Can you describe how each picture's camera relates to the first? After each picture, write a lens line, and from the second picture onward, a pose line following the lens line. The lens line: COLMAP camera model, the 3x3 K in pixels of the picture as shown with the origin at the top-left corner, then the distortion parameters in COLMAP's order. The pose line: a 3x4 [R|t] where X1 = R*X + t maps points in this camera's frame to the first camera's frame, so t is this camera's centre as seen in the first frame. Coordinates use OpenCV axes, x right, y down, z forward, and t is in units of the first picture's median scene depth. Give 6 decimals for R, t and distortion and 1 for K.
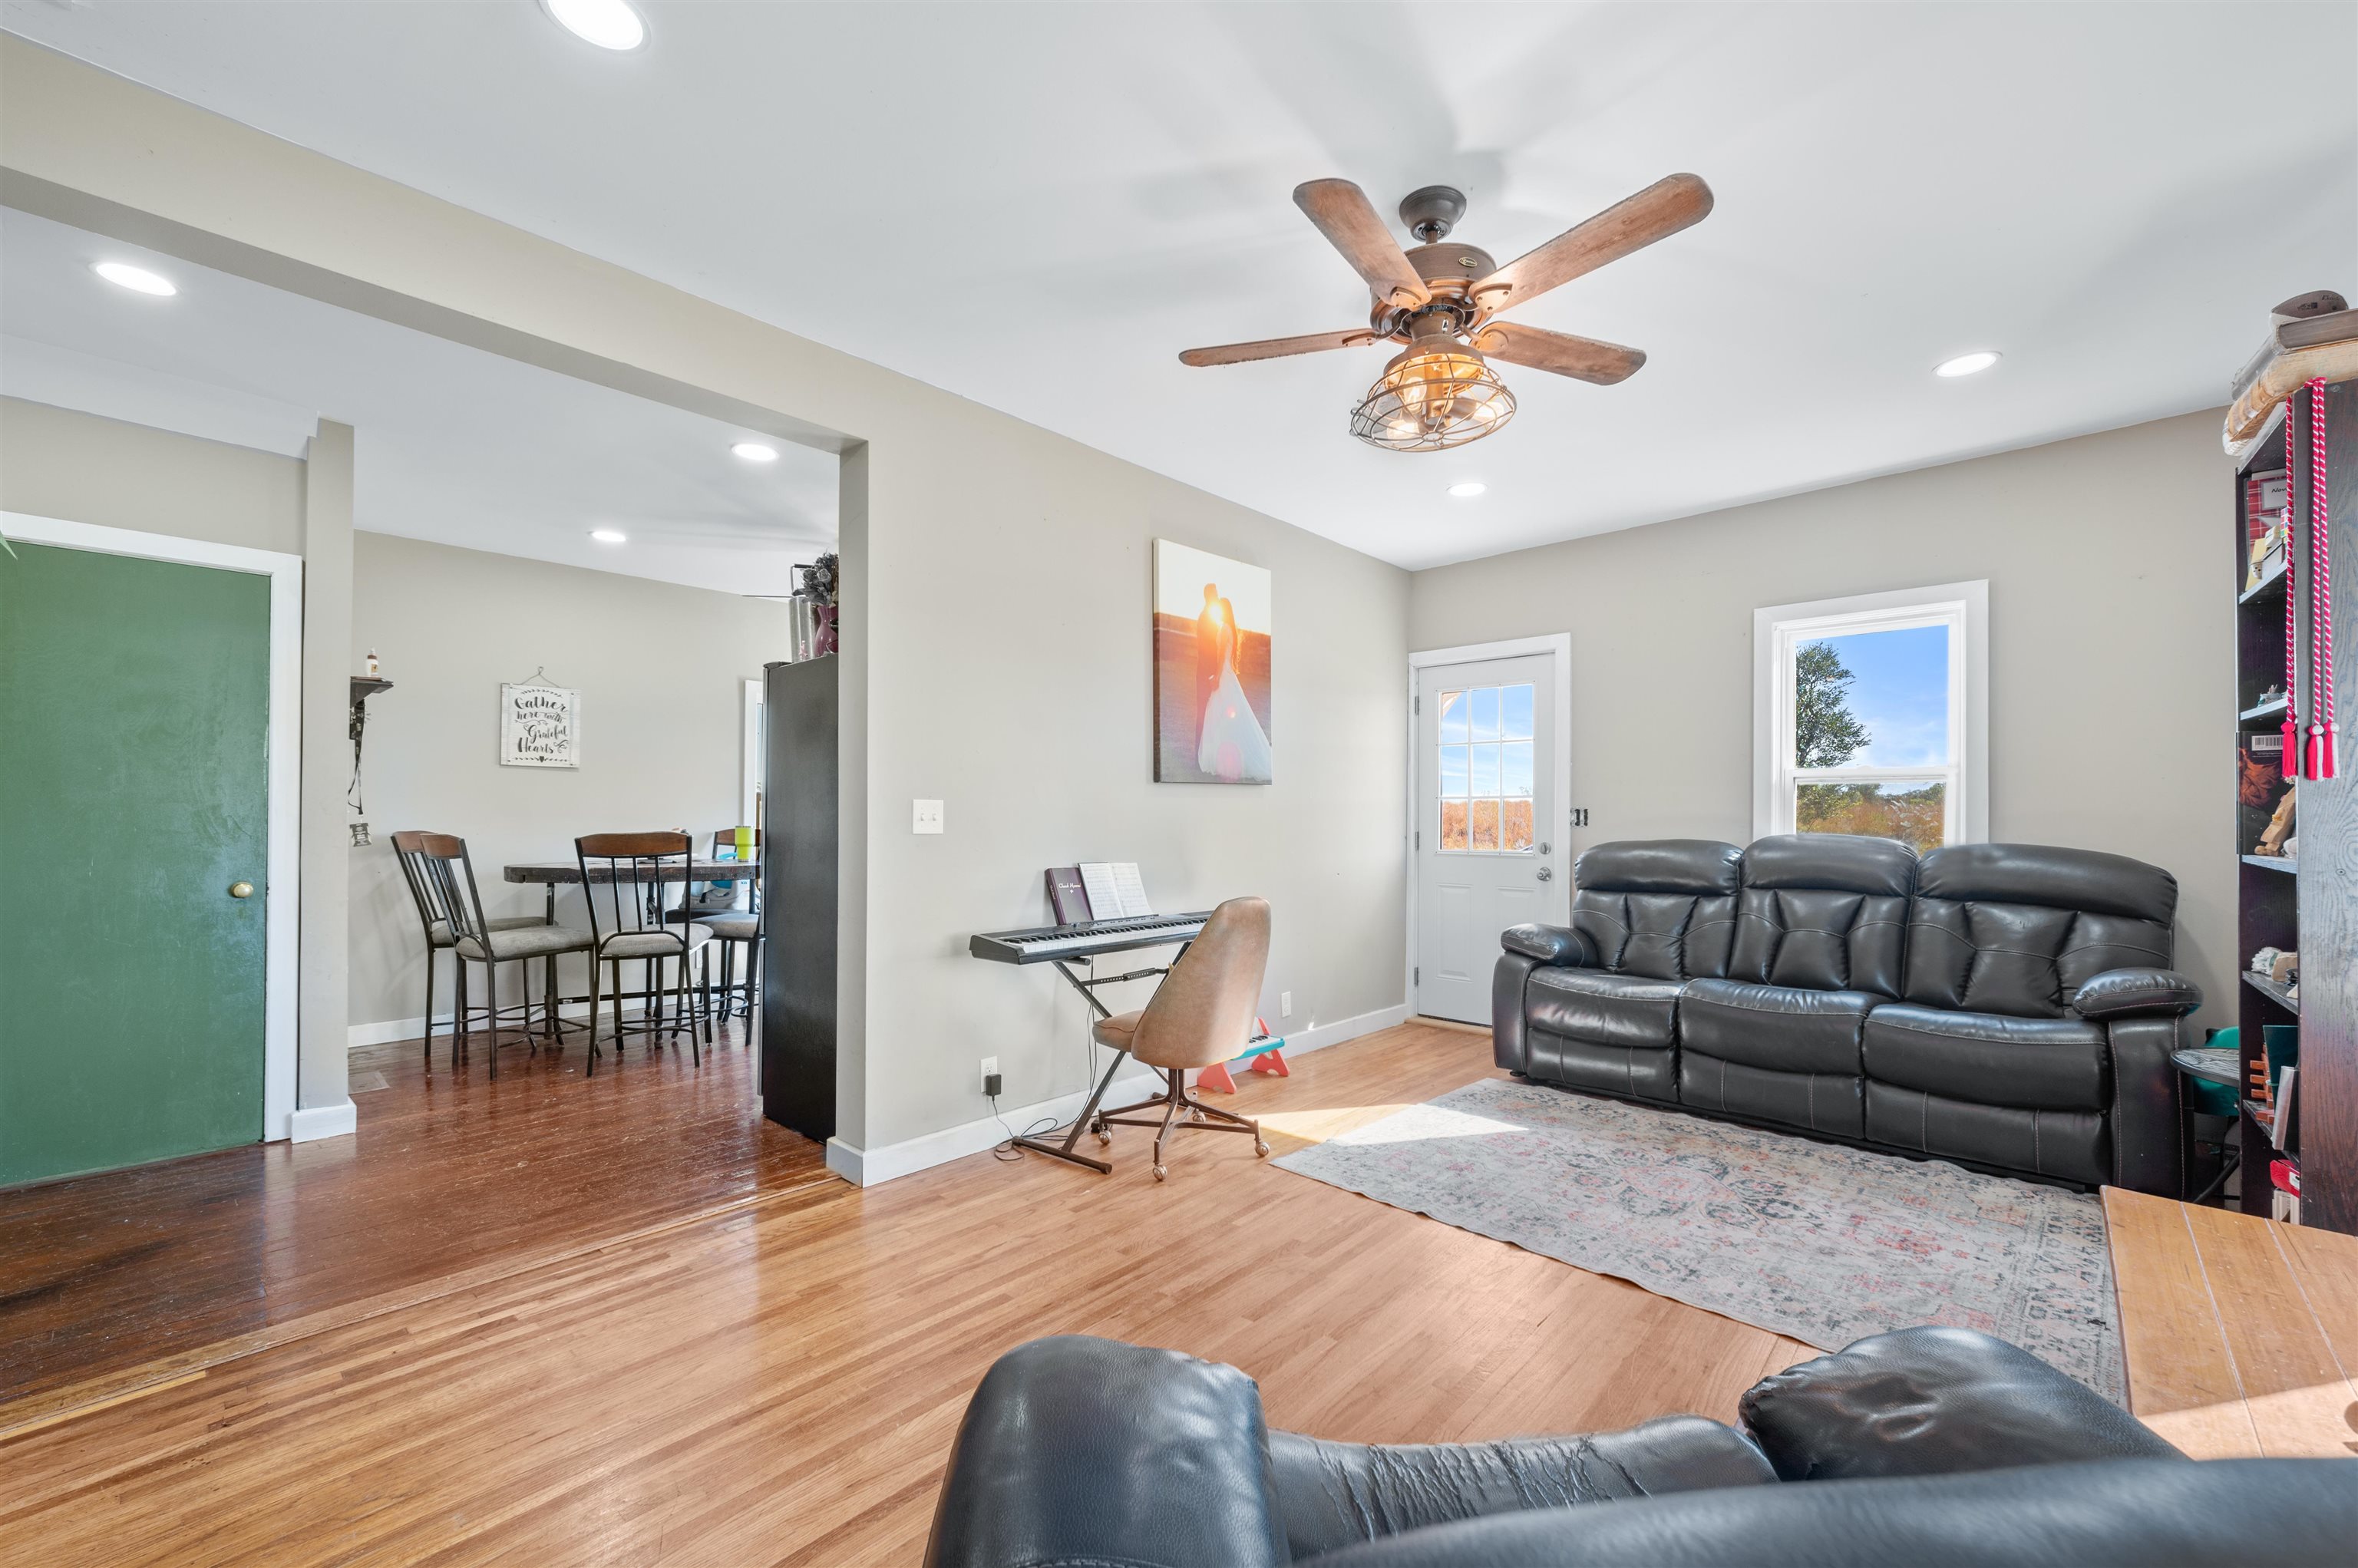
lens RADIAL K [[942.7, 0, 1175.0], [0, 942.7, 801.6], [0, 0, 1]] dist [-0.000762, -0.000240]
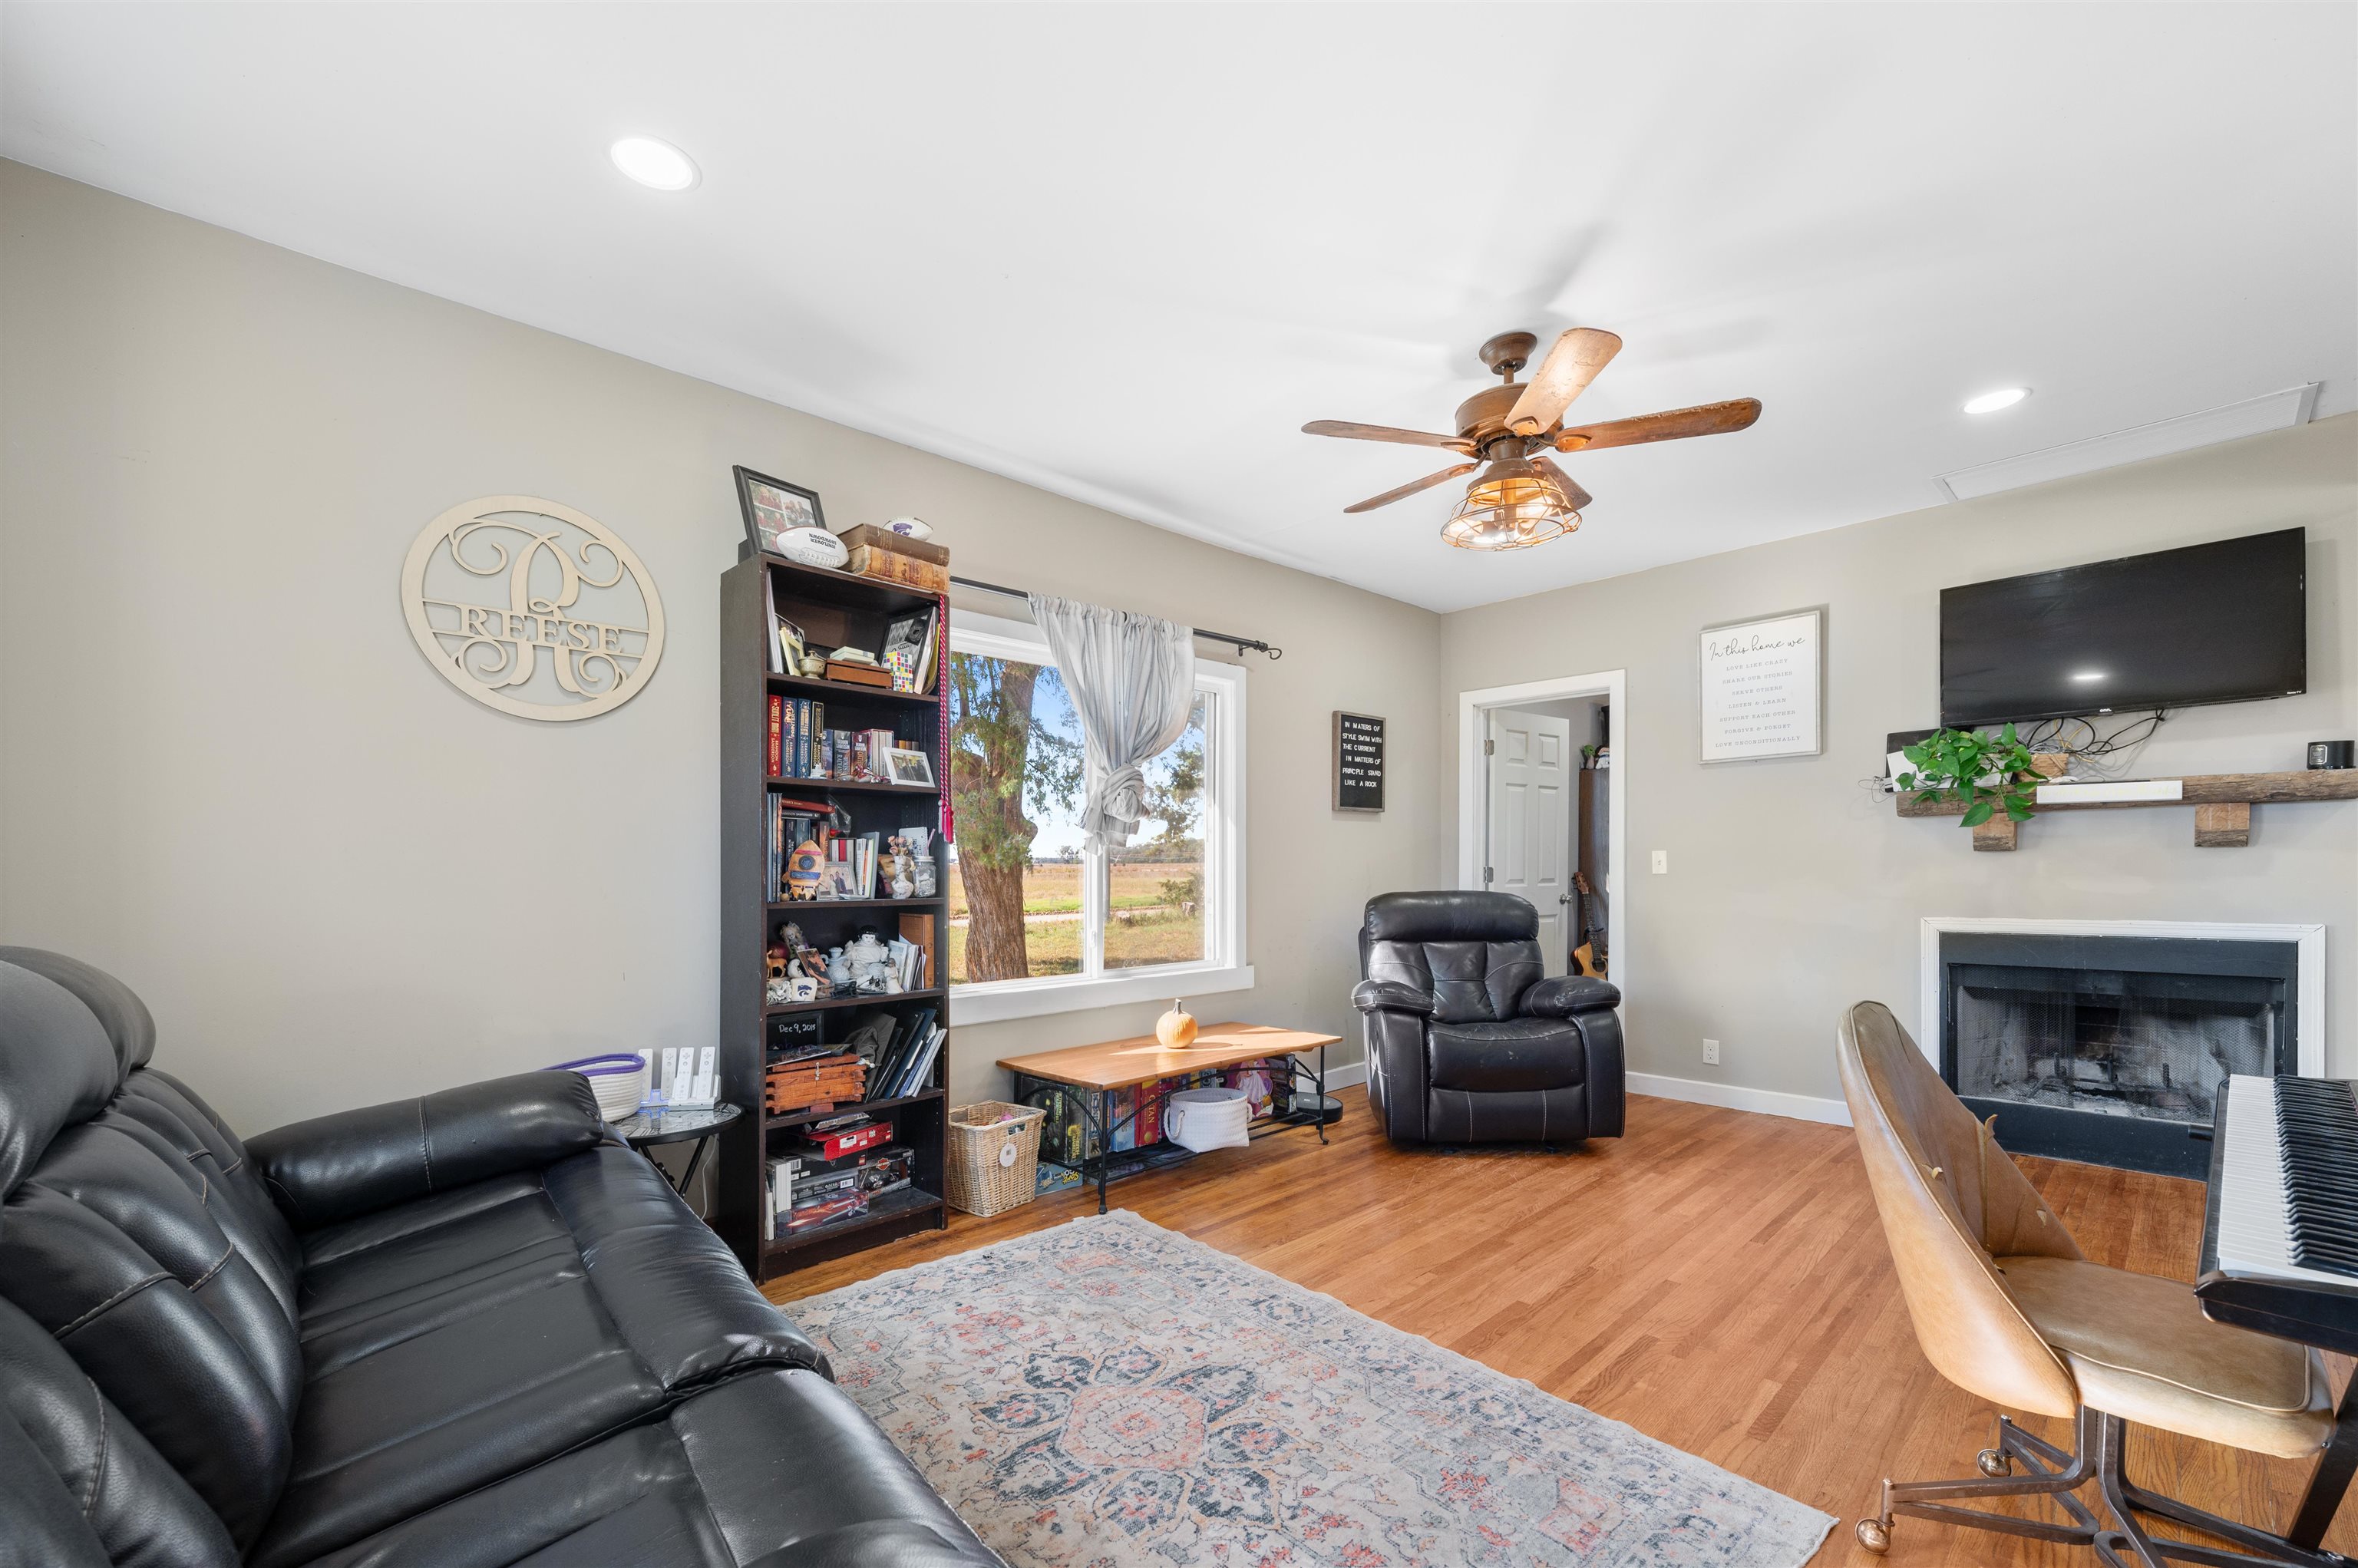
lens RADIAL K [[971.2, 0, 1132.7], [0, 971.2, 874.0], [0, 0, 1]] dist [0.000616, 0.000074]
pose [[-0.995351, 0.011895, 0.095578, 0.548915], [0.011007, 0.999891, -0.009817, 0.030833], [-0.095684, -0.008719, -0.995374, 1.993083]]
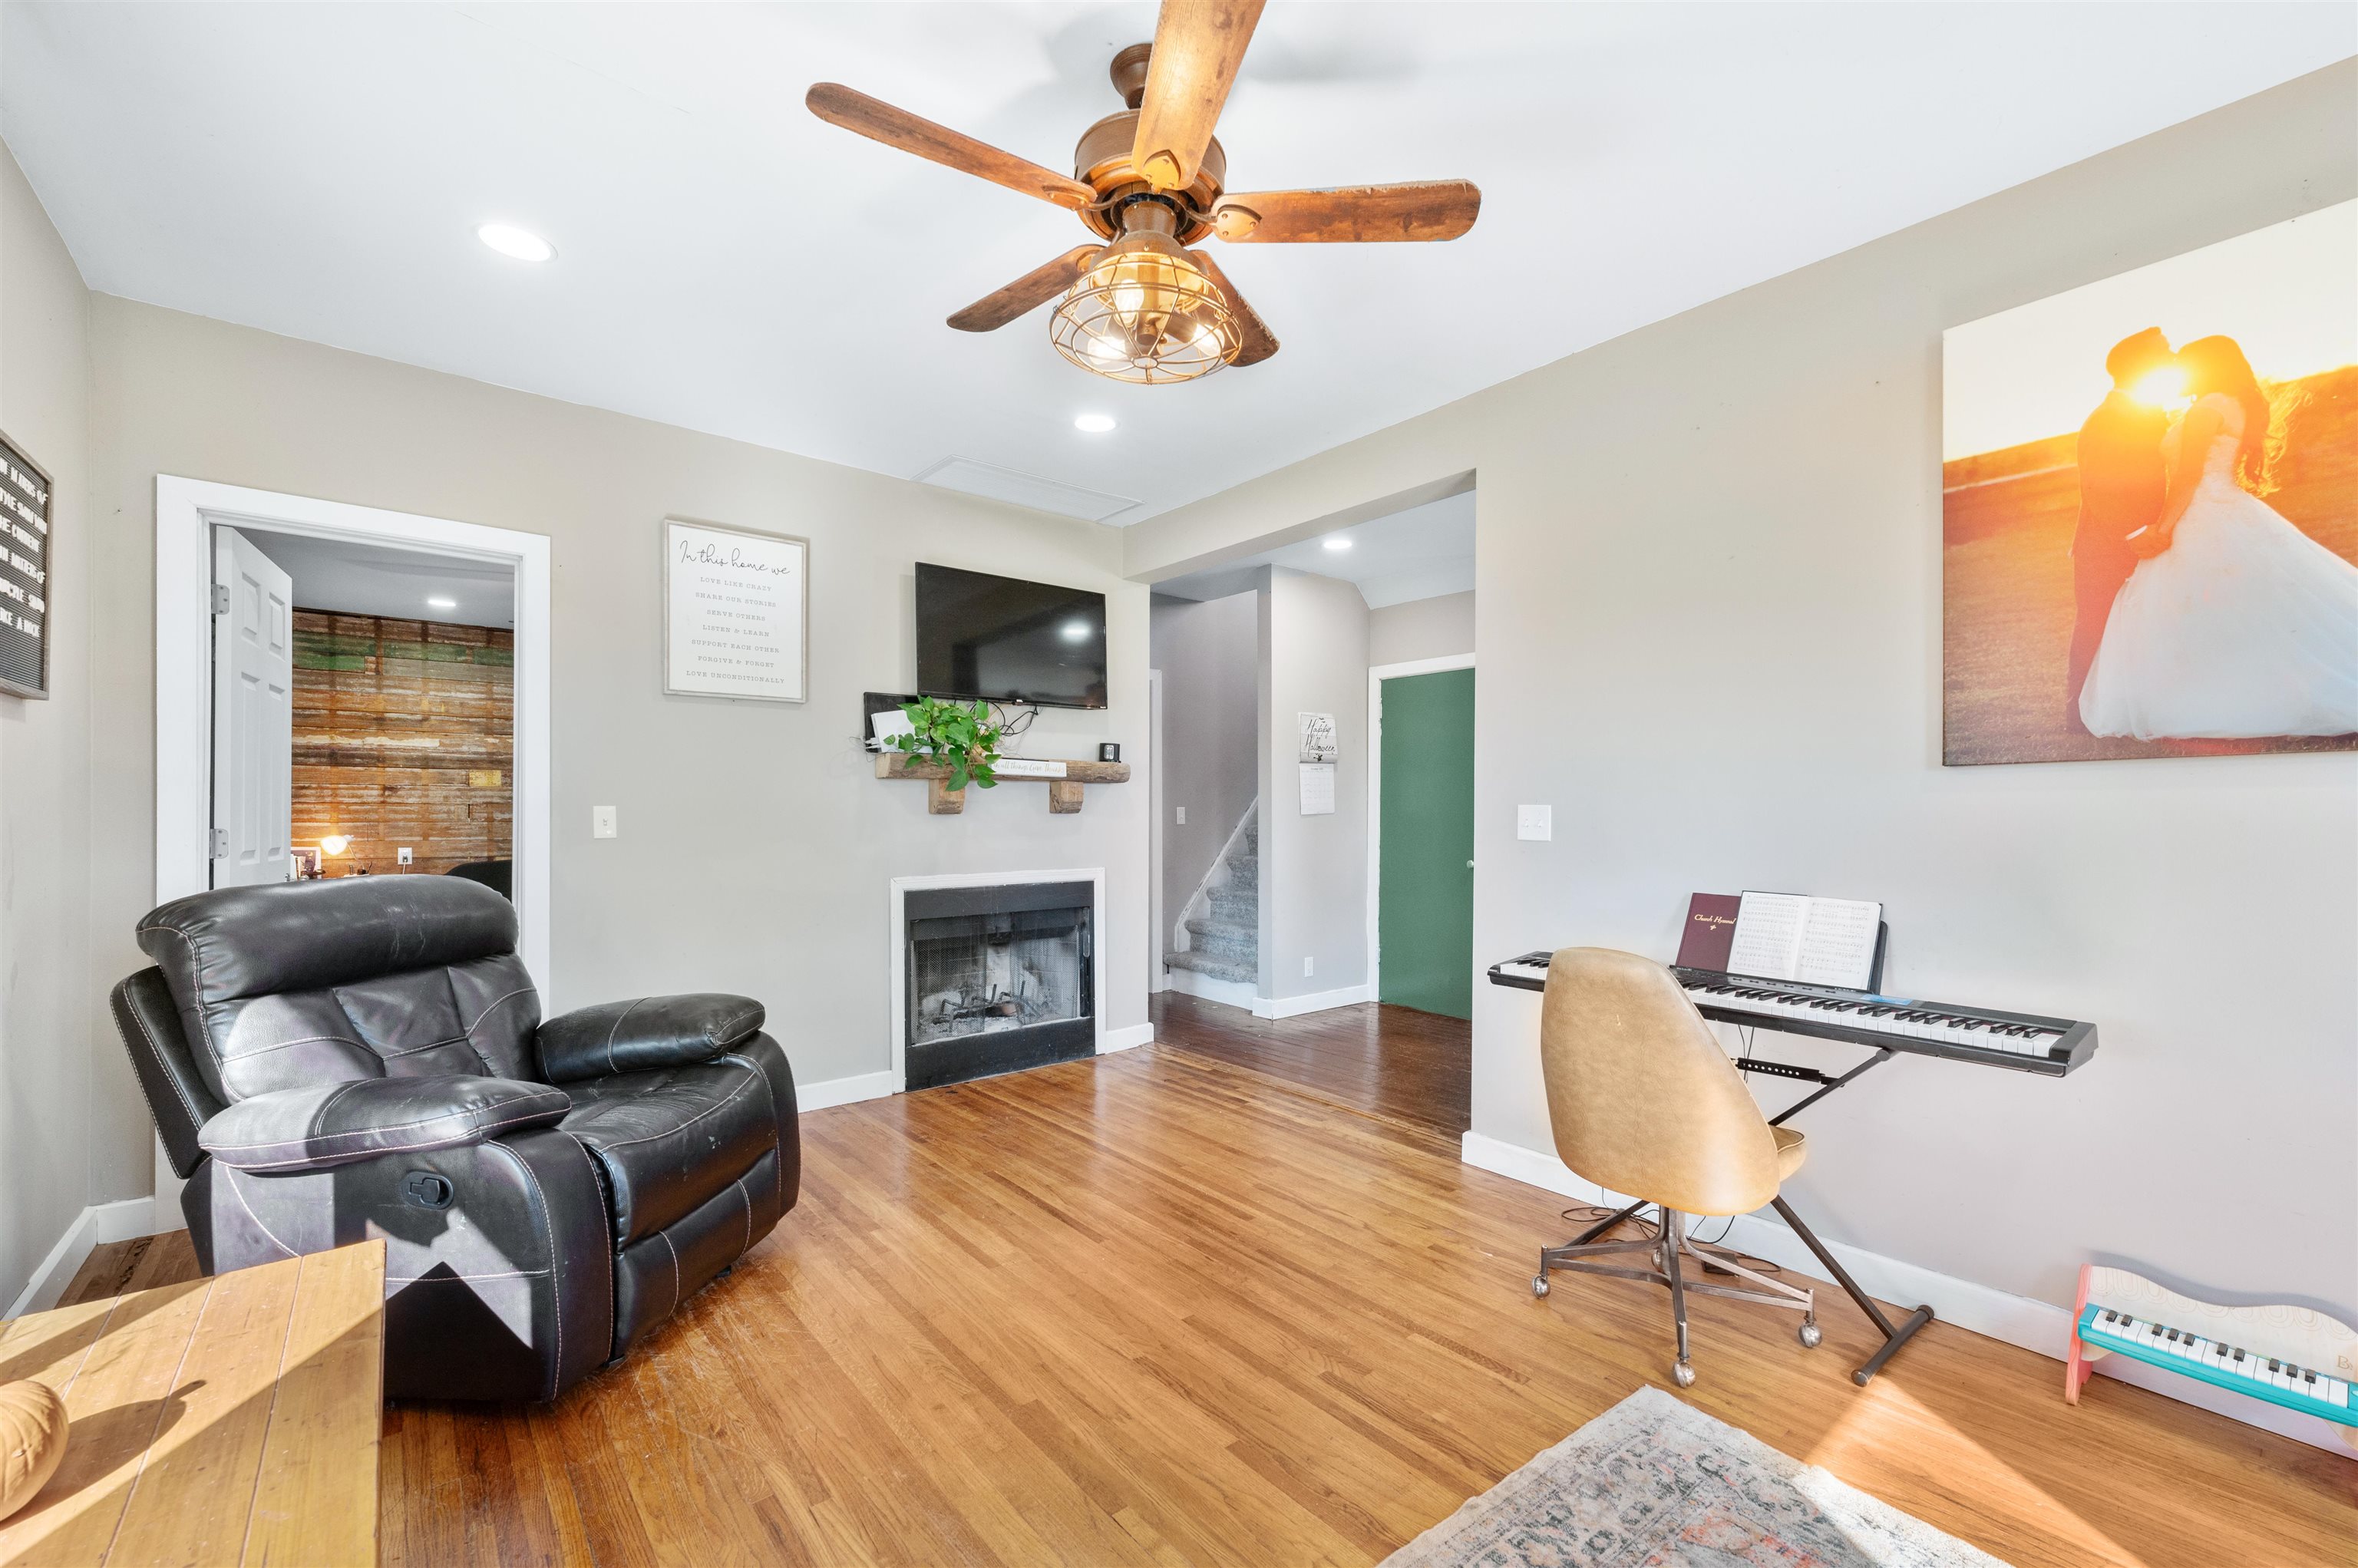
lens RADIAL K [[974.8, 0, 1225.9], [0, 974.8, 820.3], [0, 0, 1]] dist [-0.000447, -0.000164]
pose [[-0.112212, 0.007694, -0.993654, 0.968355], [0.015356, 0.999864, 0.006008, 0.003212], [0.993566, -0.014584, -0.112315, 1.010827]]
